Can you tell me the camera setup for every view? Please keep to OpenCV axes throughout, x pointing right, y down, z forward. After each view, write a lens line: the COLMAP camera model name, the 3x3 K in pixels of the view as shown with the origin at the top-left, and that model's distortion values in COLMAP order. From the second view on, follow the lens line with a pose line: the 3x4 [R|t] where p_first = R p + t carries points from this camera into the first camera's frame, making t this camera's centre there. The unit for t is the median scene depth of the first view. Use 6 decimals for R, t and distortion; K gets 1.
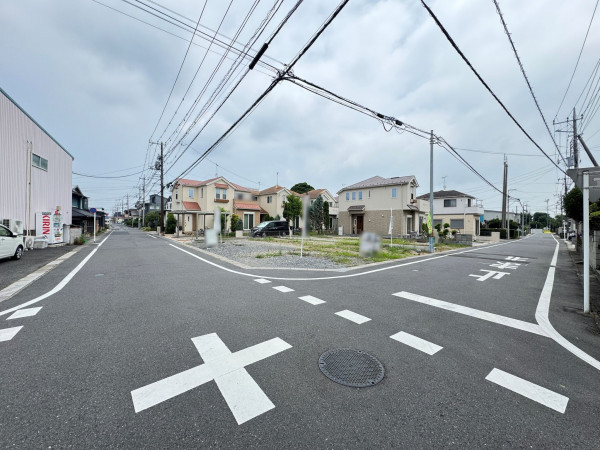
lens RADIAL K [[239.0, 0, 301.2], [0, 239.0, 215.5], [0, 0, 1]] dist [-0.000185, -0.000649]
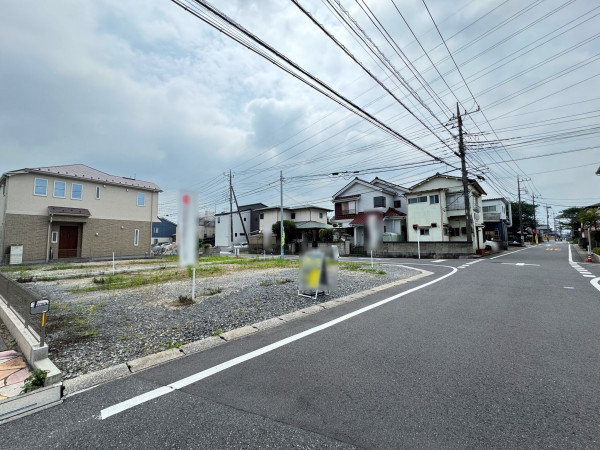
lens RADIAL K [[239.0, 0, 300.6], [0, 239.0, 228.4], [0, 0, 1]] dist [-0.000185, -0.000649]
pose [[-0.155435, 0.036422, 0.987174, -0.416046], [-0.029721, 0.998695, -0.041527, 0.015248], [-0.987399, -0.035794, -0.154150, 0.532203]]
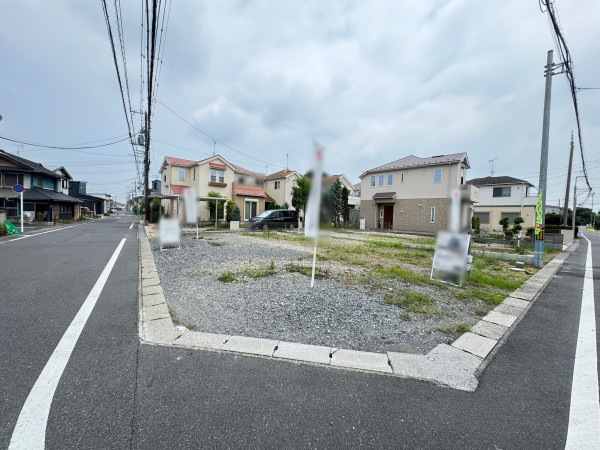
lens RADIAL K [[239.0, 0, 303.5], [0, 239.0, 217.7], [0, 0, 1]] dist [-0.000185, -0.000649]
pose [[0.998813, 0.020028, -0.044395, 0.000321], [-0.017984, 0.998781, 0.045975, 0.009725], [0.045261, -0.045122, 0.997956, 0.193738]]
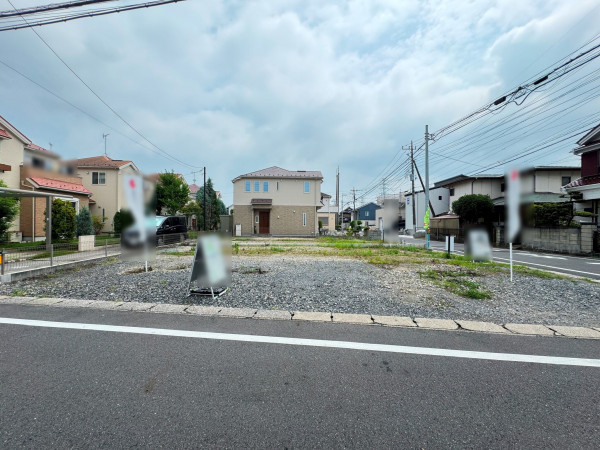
lens RADIAL K [[239.0, 0, 301.7], [0, 239.0, 225.0], [0, 0, 1]] dist [-0.000185, -0.000649]
pose [[0.683821, -0.012143, 0.729549, -0.271700], [-0.022782, 0.999019, 0.037982, 0.014056], [-0.729294, -0.042594, 0.682873, 0.333067]]
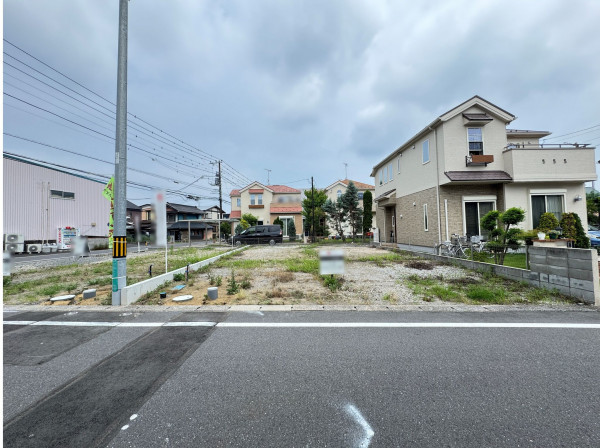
lens RADIAL K [[239.0, 0, 301.2], [0, 239.0, 222.6], [0, 0, 1]] dist [-0.000185, -0.000649]
pose [[0.716527, -0.053263, -0.695523, 0.470363], [0.056994, 0.998217, -0.017728, 0.030392], [0.695227, -0.026938, 0.718285, 0.451745]]
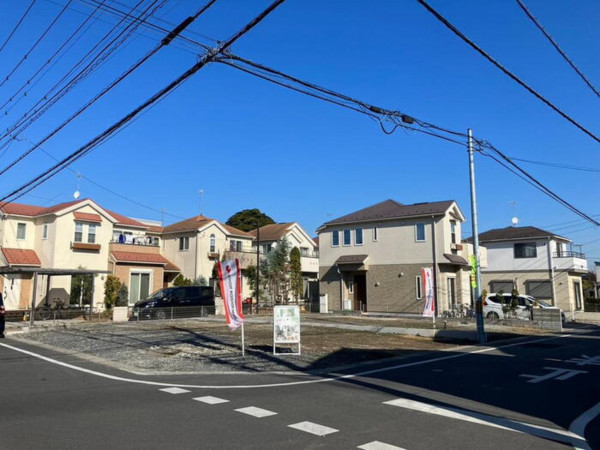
lens RADIAL K [[489.3, 0, 290.6], [0, 489.3, 216.8], [0, 0, 1]] dist [0.029942, -0.002651]
pose [[0.996250, 0.003219, 0.086459, 0.003689], [0.006799, 0.993305, -0.115320, -0.002164], [-0.086252, 0.115476, 0.989558, -0.060960]]
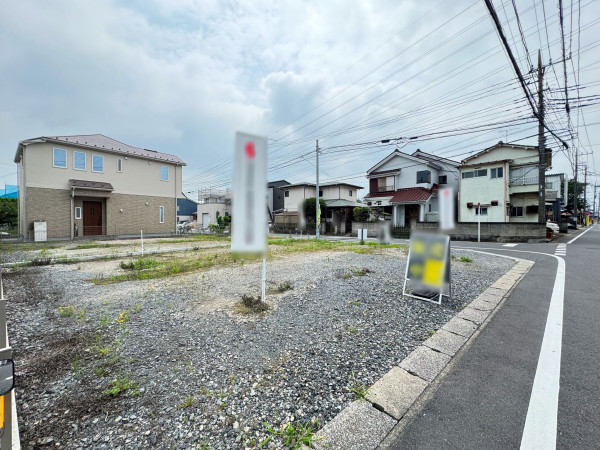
lens RADIAL K [[239.0, 0, 300.6], [0, 239.0, 223.8], [0, 0, 1]] dist [-0.000185, -0.000649]
pose [[-0.095149, -0.028948, 0.995042, -0.339768], [-0.039057, 0.998916, 0.025326, 0.020739], [-0.994697, -0.036454, -0.096176, 0.580378]]
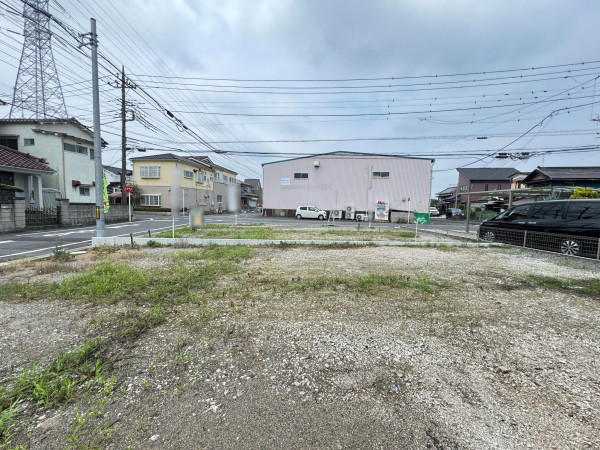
lens RADIAL K [[239.0, 0, 299.0], [0, 239.0, 224.3], [0, 0, 1]] dist [-0.000185, -0.000649]
pose [[-0.678831, 0.027075, -0.733795, 0.307133], [-0.007017, 0.999035, 0.043352, 0.037301], [0.734261, 0.034578, -0.677986, 0.841406]]
